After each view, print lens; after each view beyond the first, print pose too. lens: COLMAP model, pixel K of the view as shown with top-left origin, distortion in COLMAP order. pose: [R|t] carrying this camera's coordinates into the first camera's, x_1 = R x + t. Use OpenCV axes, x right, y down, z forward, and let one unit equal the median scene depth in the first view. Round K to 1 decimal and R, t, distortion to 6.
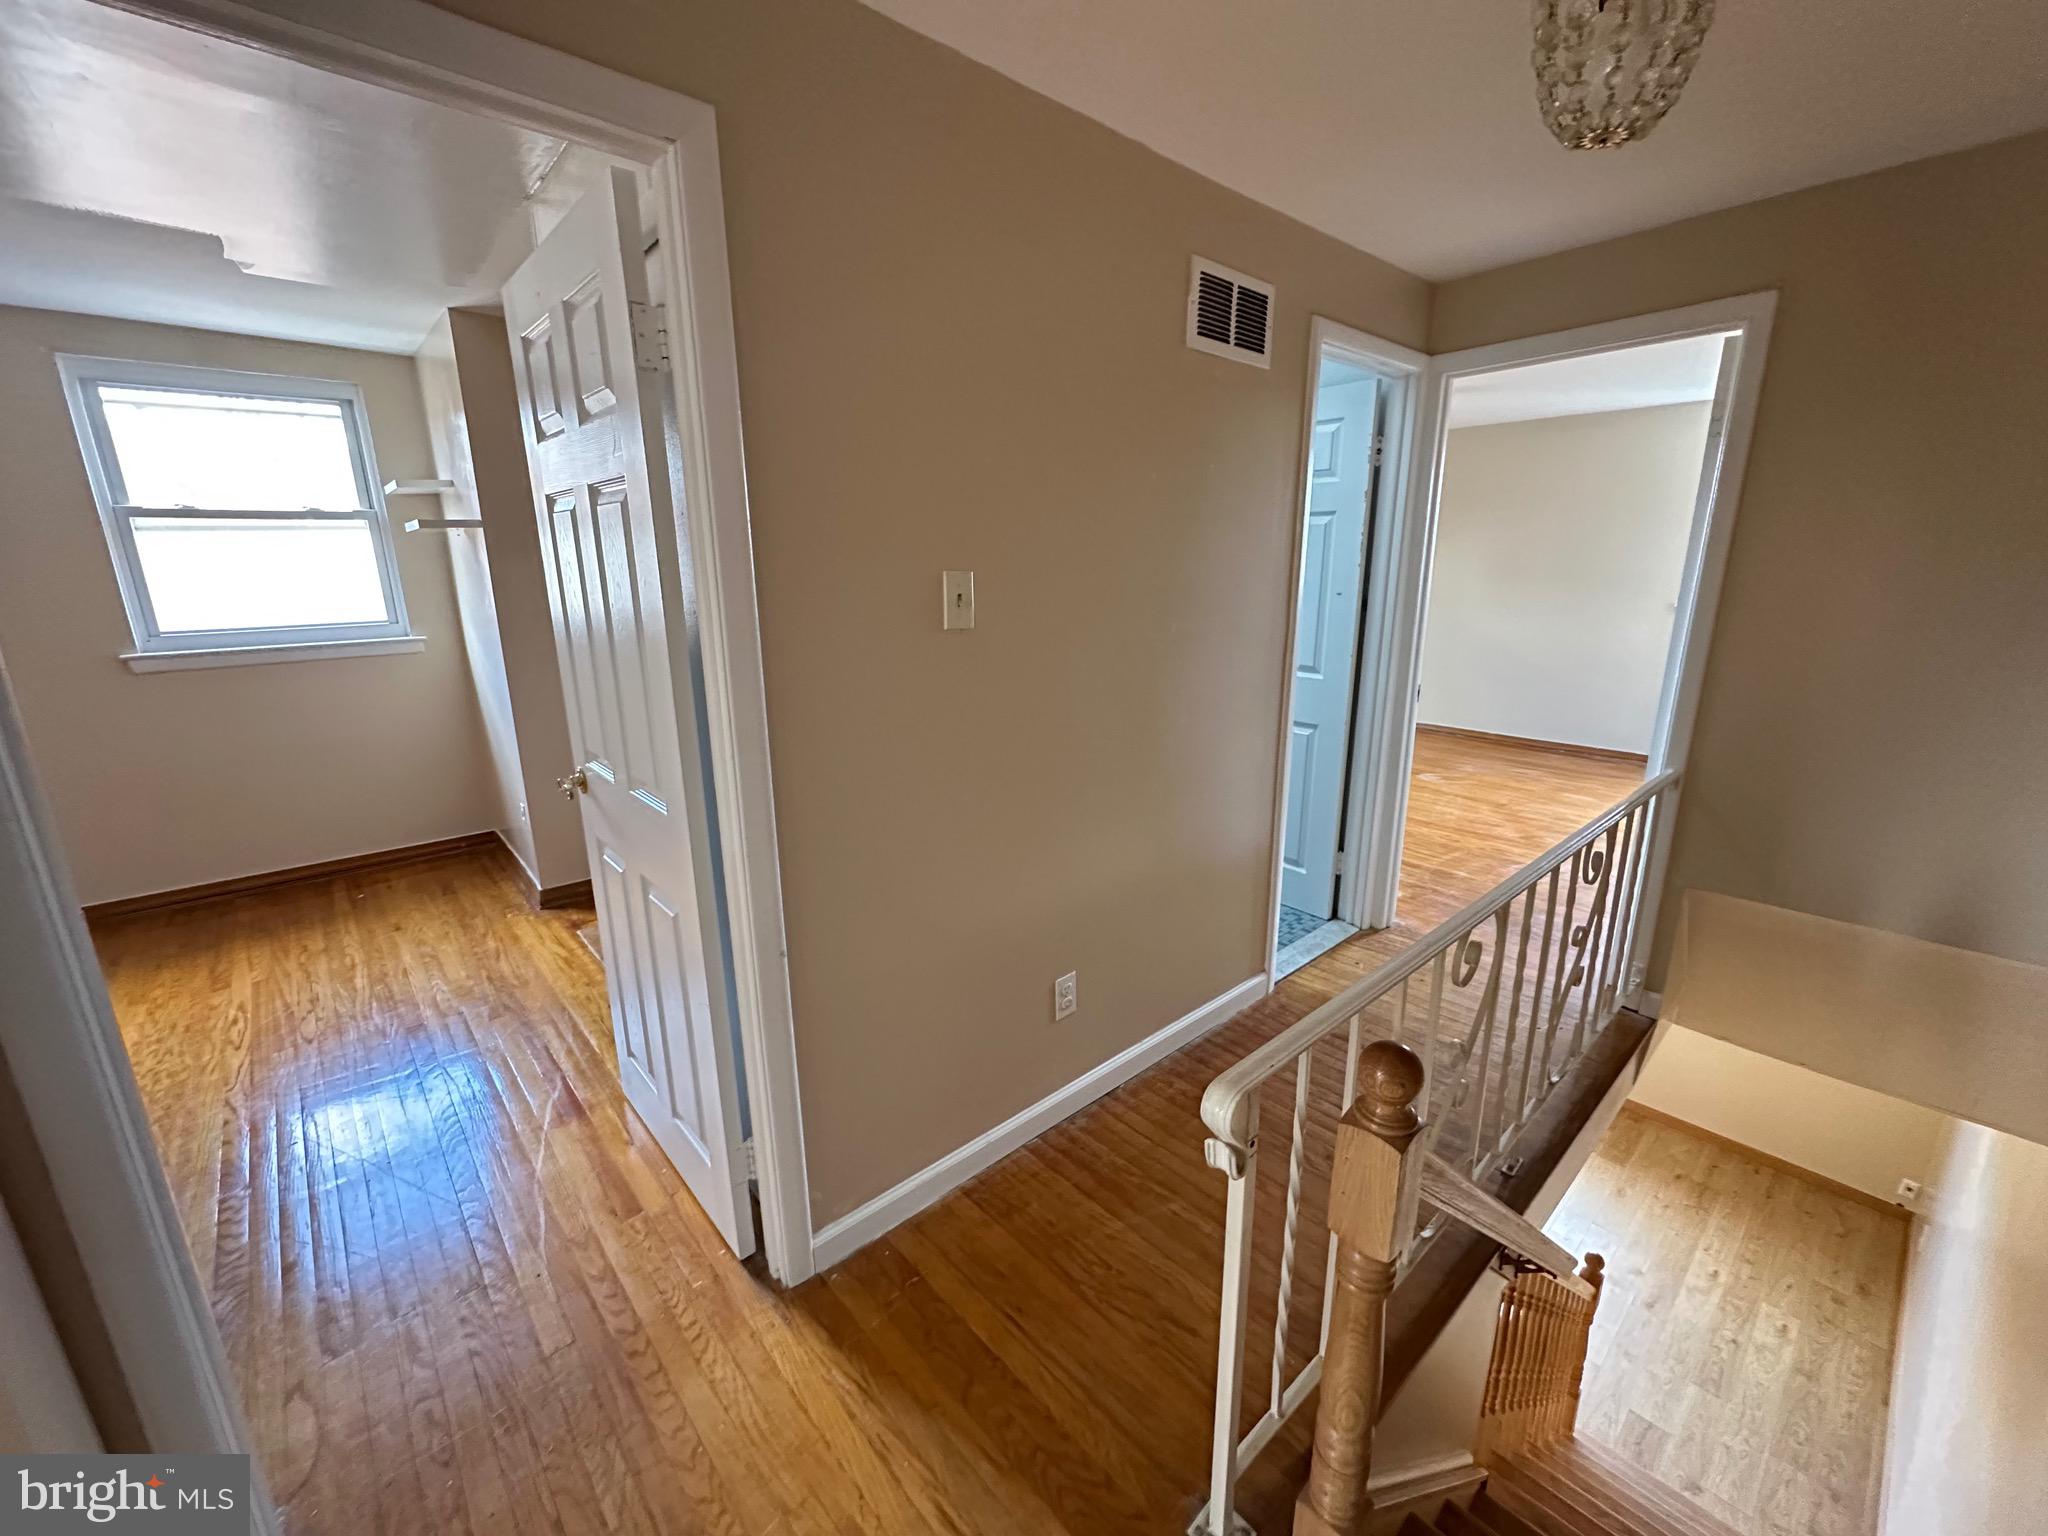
lens RADIAL K [[828.1, 0, 1024.0], [0, 828.1, 768.0], [0, 0, 1]] dist [-0.000395, -0.000032]
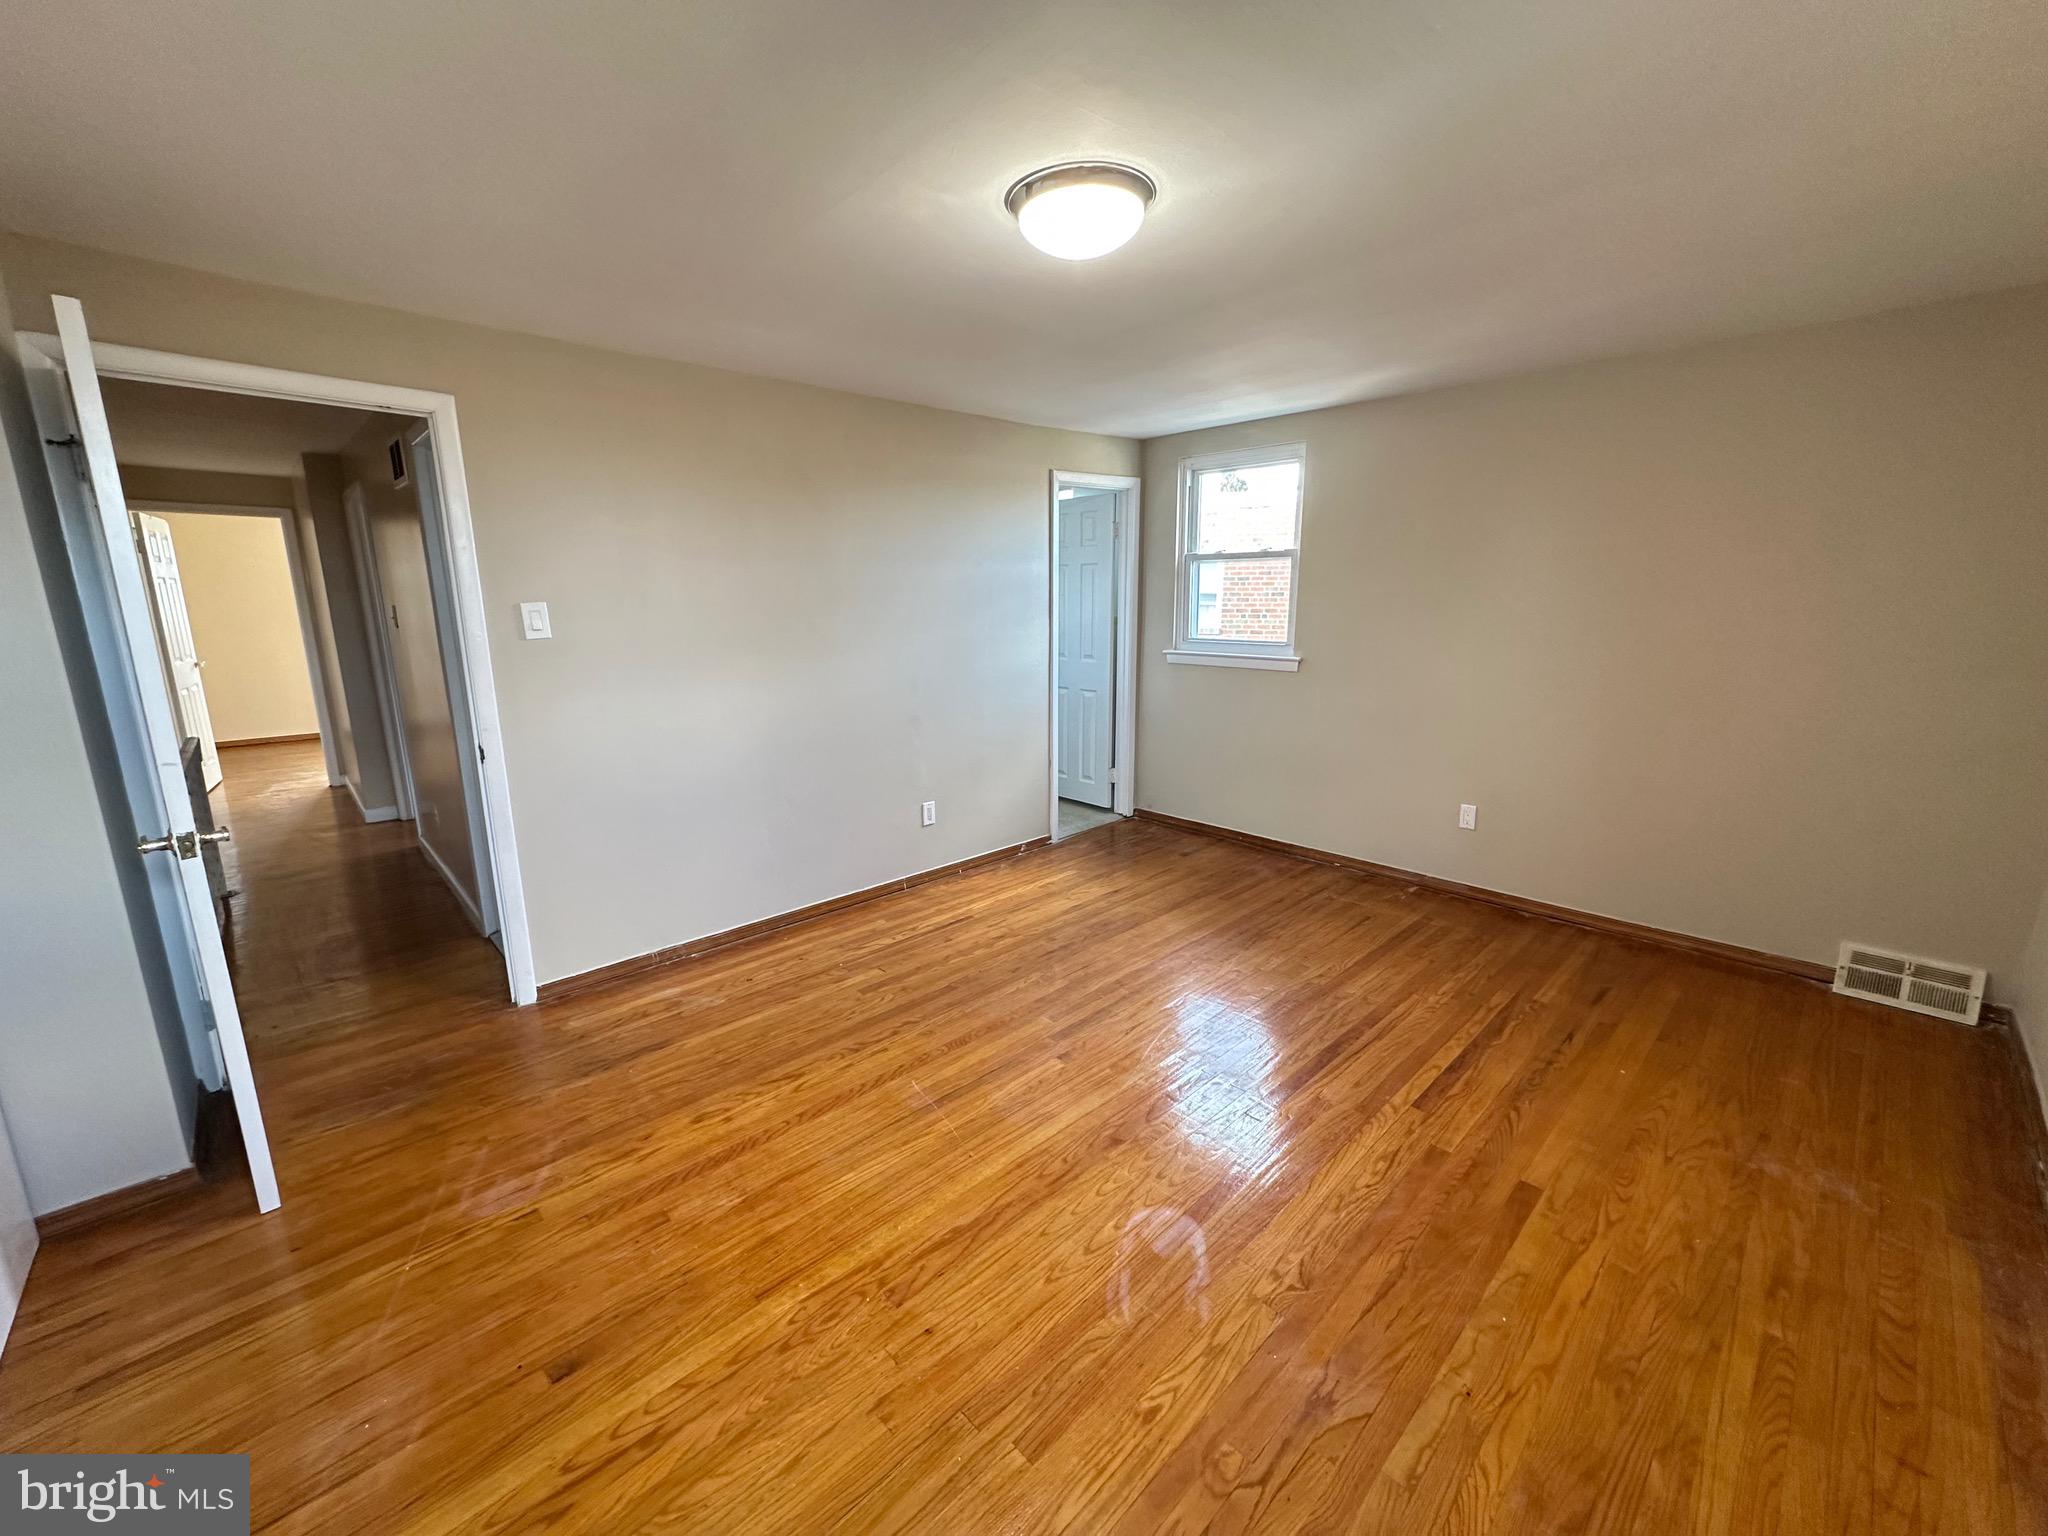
lens RADIAL K [[812.7, 0, 1025.5], [0, 812.7, 762.5], [0, 0, 1]] dist [-0.001733, -0.000068]
pose [[0.036634, 0.210177, -0.976977, 0.855628], [-0.241983, 0.950404, 0.195387, -0.240915], [0.969589, 0.229254, 0.085676, 0.956797]]
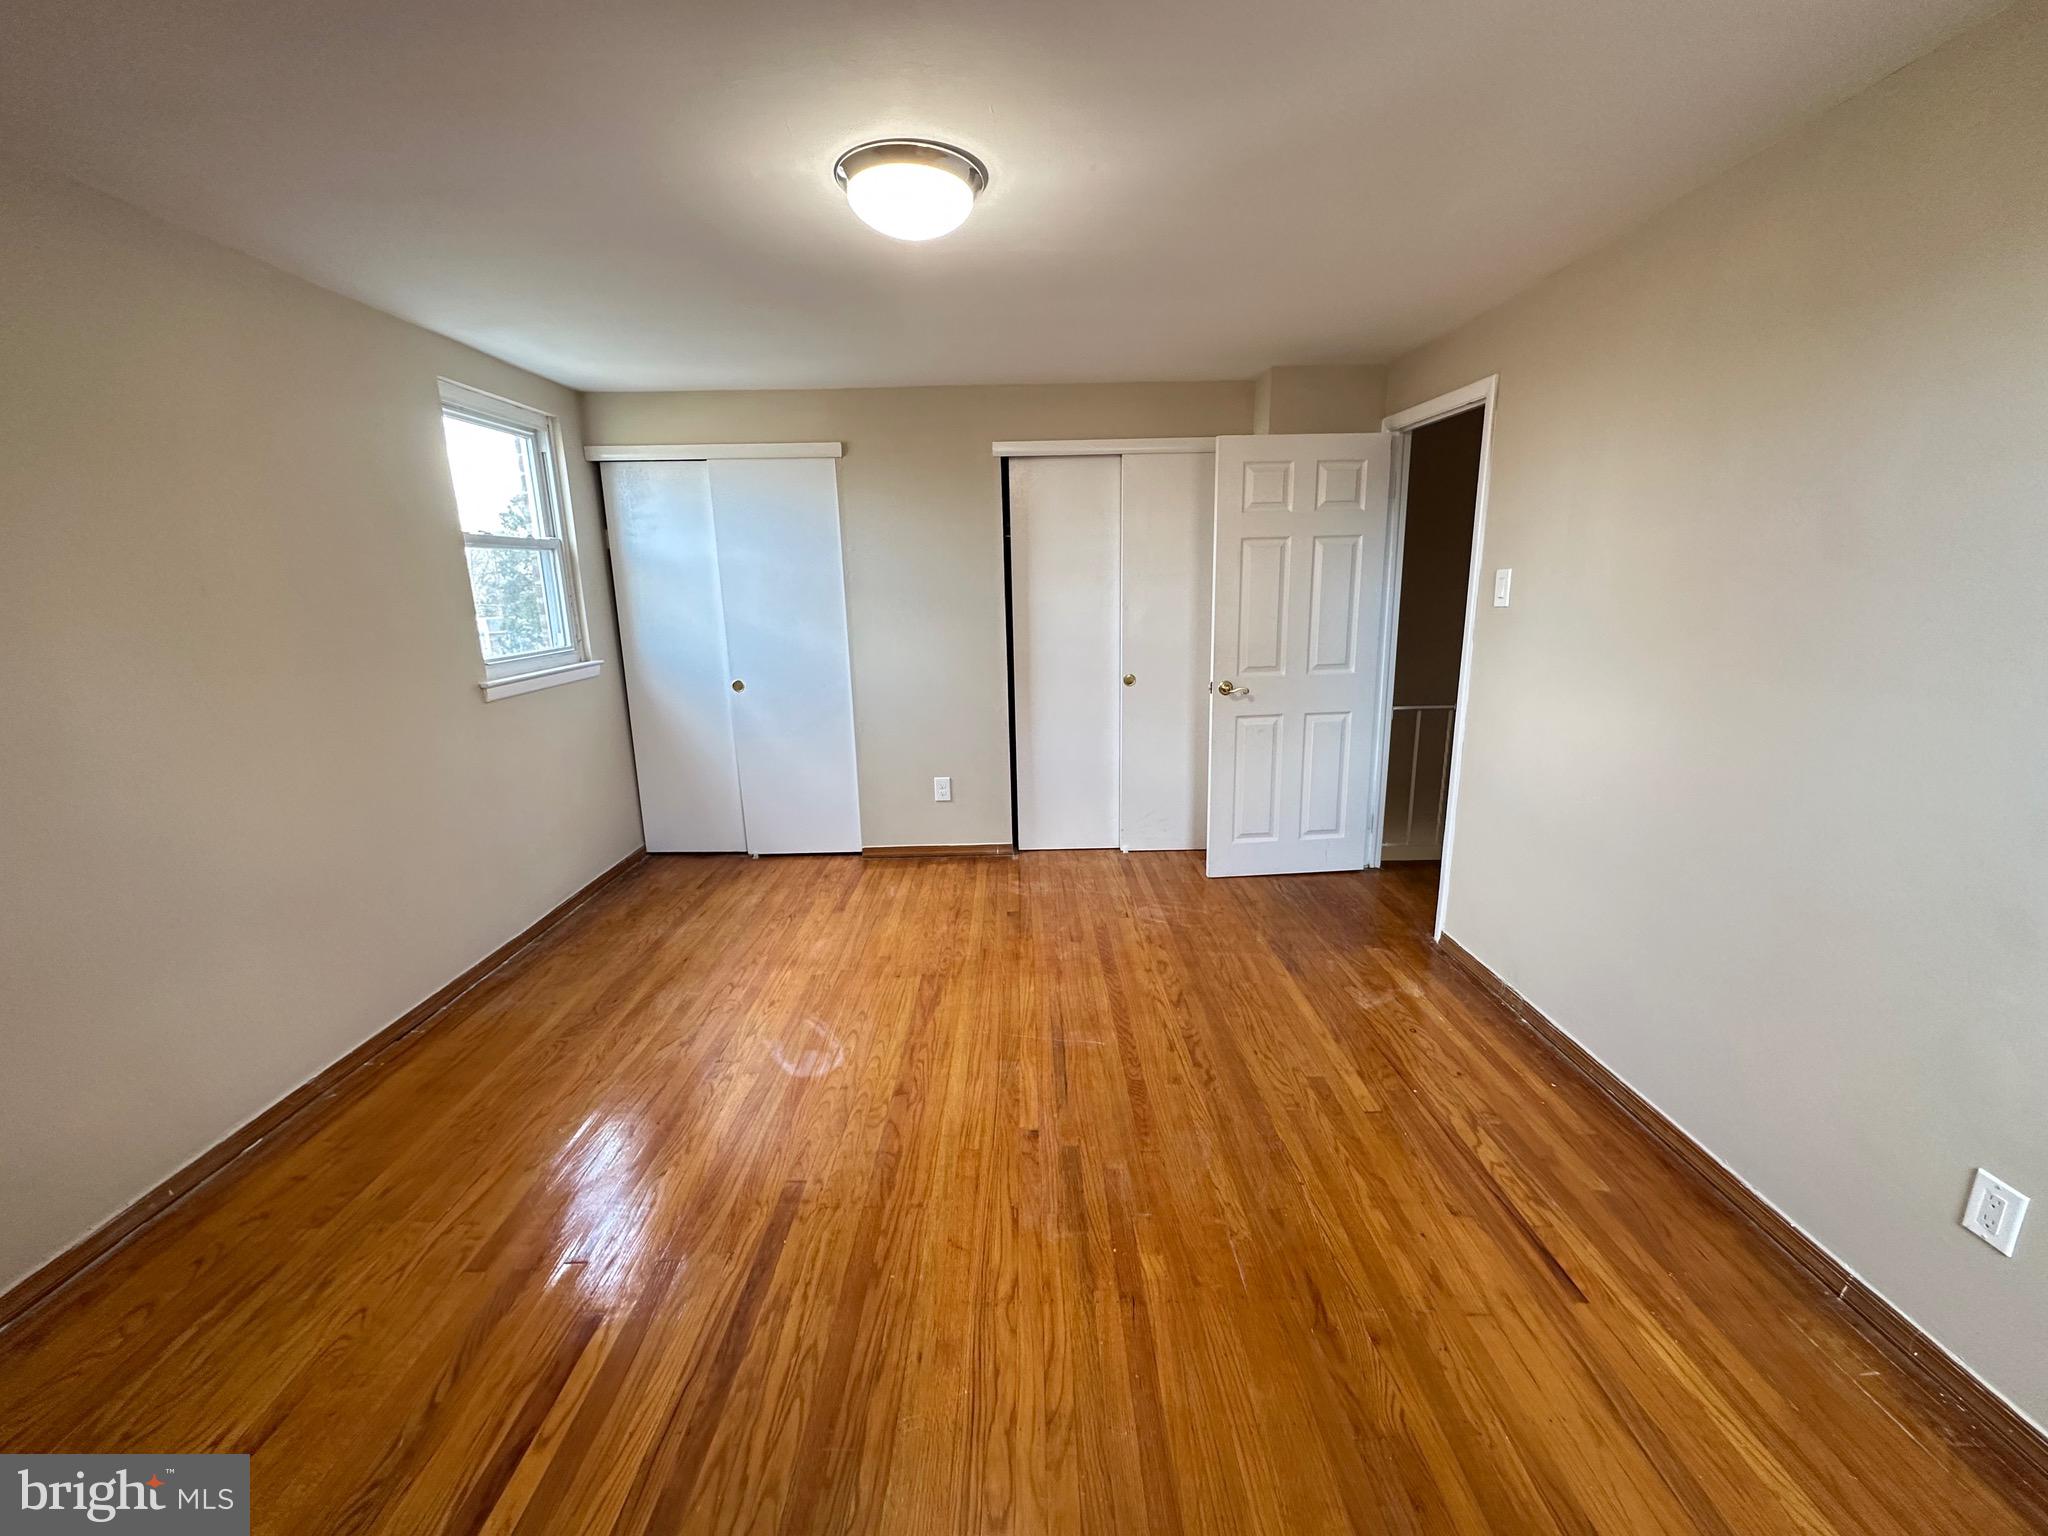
lens RADIAL K [[812.7, 0, 1025.5], [0, 812.7, 762.5], [0, 0, 1]] dist [-0.001733, -0.000068]
pose [[-0.751403, -0.122356, 0.648400, 0.155984], [0.191341, 0.900032, 0.391576, -0.312148], [-0.631492, 0.418297, -0.652875, 1.260892]]
